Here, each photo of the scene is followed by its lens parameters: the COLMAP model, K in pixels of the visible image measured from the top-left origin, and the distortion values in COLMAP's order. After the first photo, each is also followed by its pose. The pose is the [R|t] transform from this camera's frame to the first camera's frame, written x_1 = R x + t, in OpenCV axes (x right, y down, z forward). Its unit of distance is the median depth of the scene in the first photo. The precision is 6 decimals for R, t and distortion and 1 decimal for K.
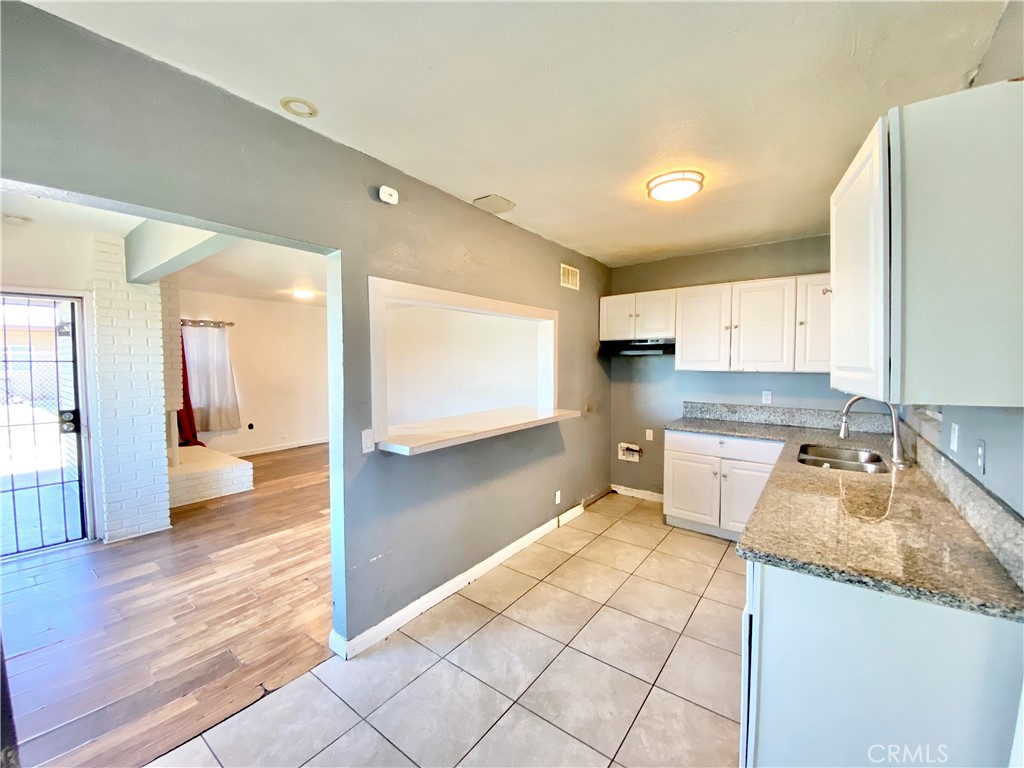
lens RADIAL K [[413.9, 0, 511.4], [0, 413.9, 378.7], [0, 0, 1]] dist [0.043313, -0.033082]
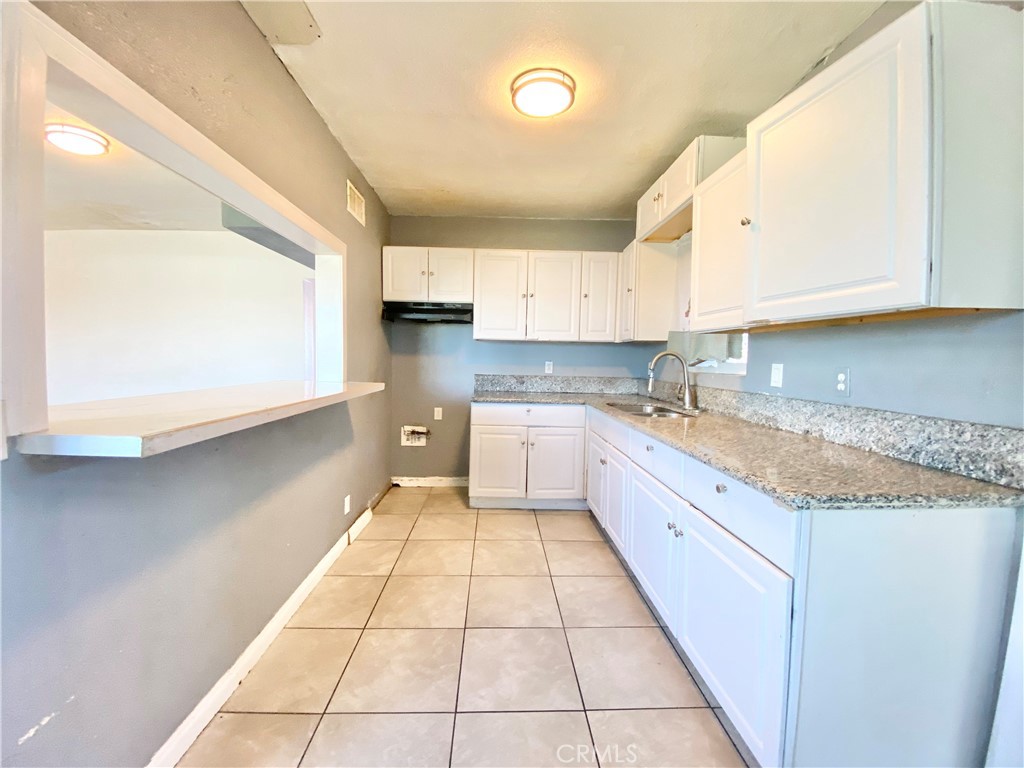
lens RADIAL K [[413.9, 0, 511.4], [0, 413.9, 378.7], [0, 0, 1]] dist [0.043313, -0.033082]
pose [[0.774393, -0.014054, 0.632549, -0.124939], [0.007049, 0.999883, 0.013584, 0.059391], [-0.632666, -0.006061, 0.774401, 0.257174]]
